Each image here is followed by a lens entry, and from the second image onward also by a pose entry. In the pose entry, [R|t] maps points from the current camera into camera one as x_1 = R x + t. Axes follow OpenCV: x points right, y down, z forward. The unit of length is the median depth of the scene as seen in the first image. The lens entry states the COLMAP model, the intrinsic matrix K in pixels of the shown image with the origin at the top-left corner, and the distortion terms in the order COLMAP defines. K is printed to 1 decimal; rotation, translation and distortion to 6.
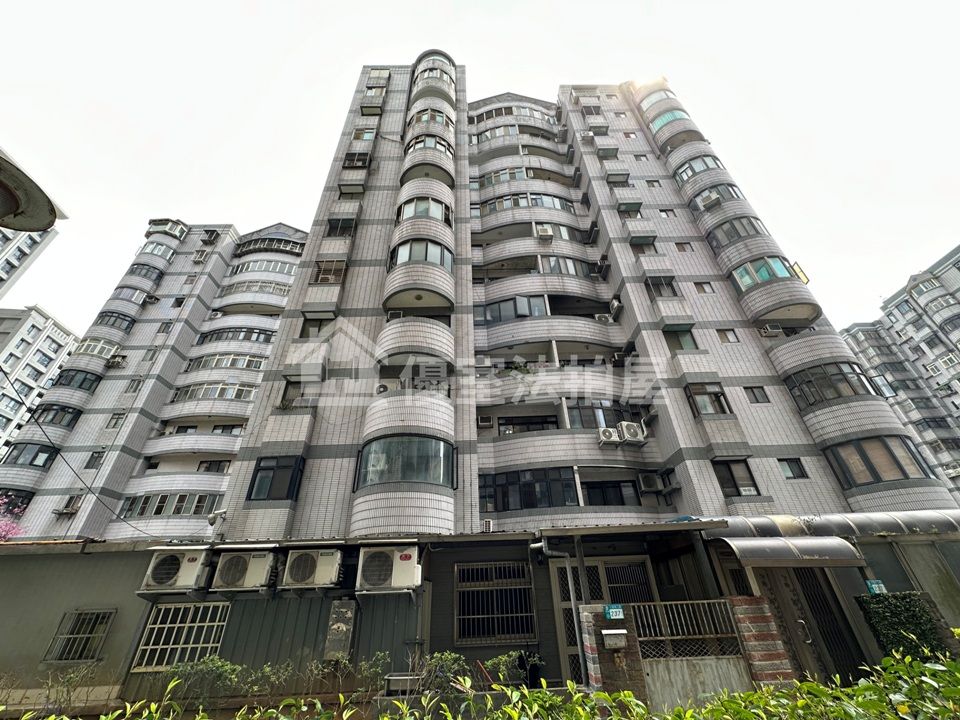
lens RADIAL K [[381.7, 0, 480.0], [0, 381.7, 360.0], [0, 0, 1]] dist [-0.001722, 0.000630]
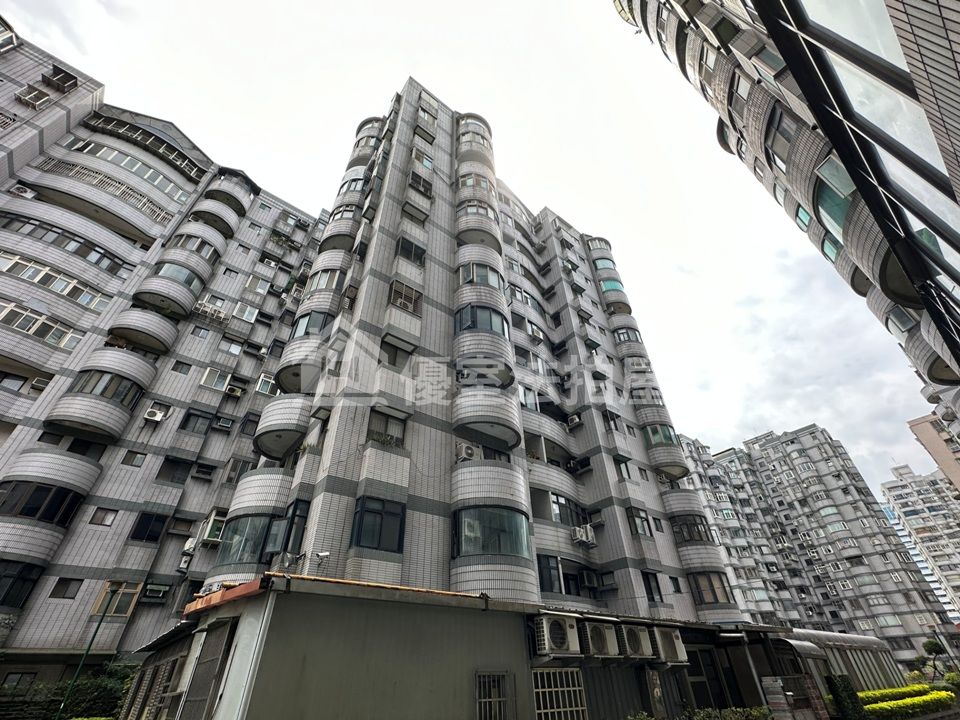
lens RADIAL K [[415.4, 0, 480.0], [0, 415.4, 360.0], [0, 0, 1]] dist [-0.001256, 0.000330]
pose [[0.789073, 0.388999, 0.475441, -0.518867], [-0.334355, 0.921236, -0.198825, 0.038810], [-0.515336, -0.002078, 0.856986, 0.028522]]
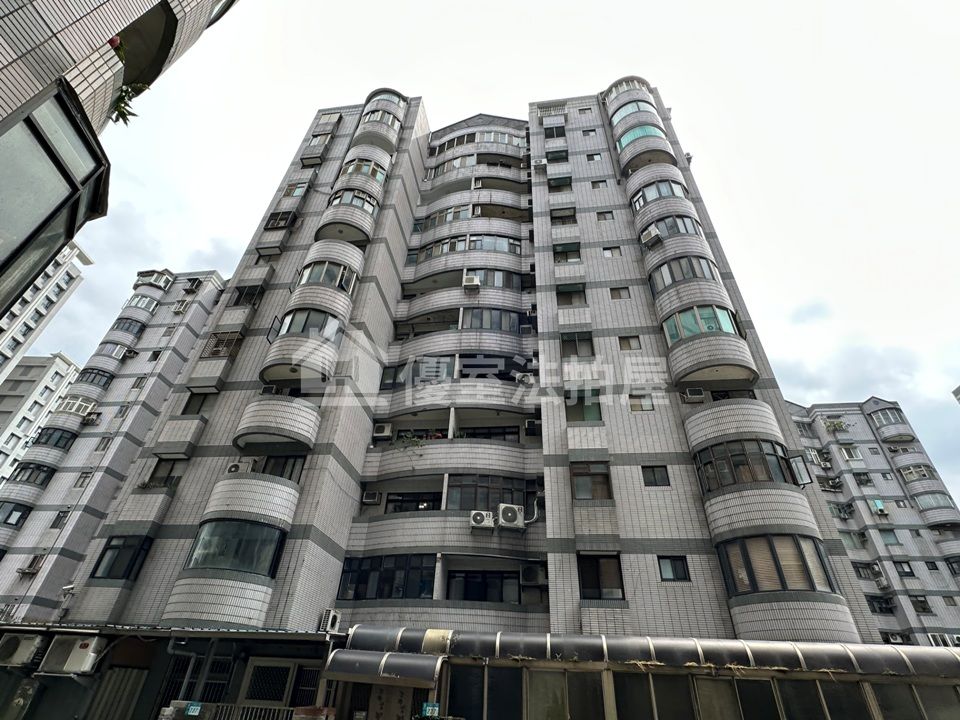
lens RADIAL K [[468.7, 0, 478.0], [0, 468.7, 362.1], [0, 0, 1]] dist [-0.000230, -0.000458]
pose [[0.986177, -0.024810, -0.163829, 0.360815], [0.014367, 0.997807, -0.064620, -0.071142], [0.165073, 0.061373, 0.984370, -0.080354]]
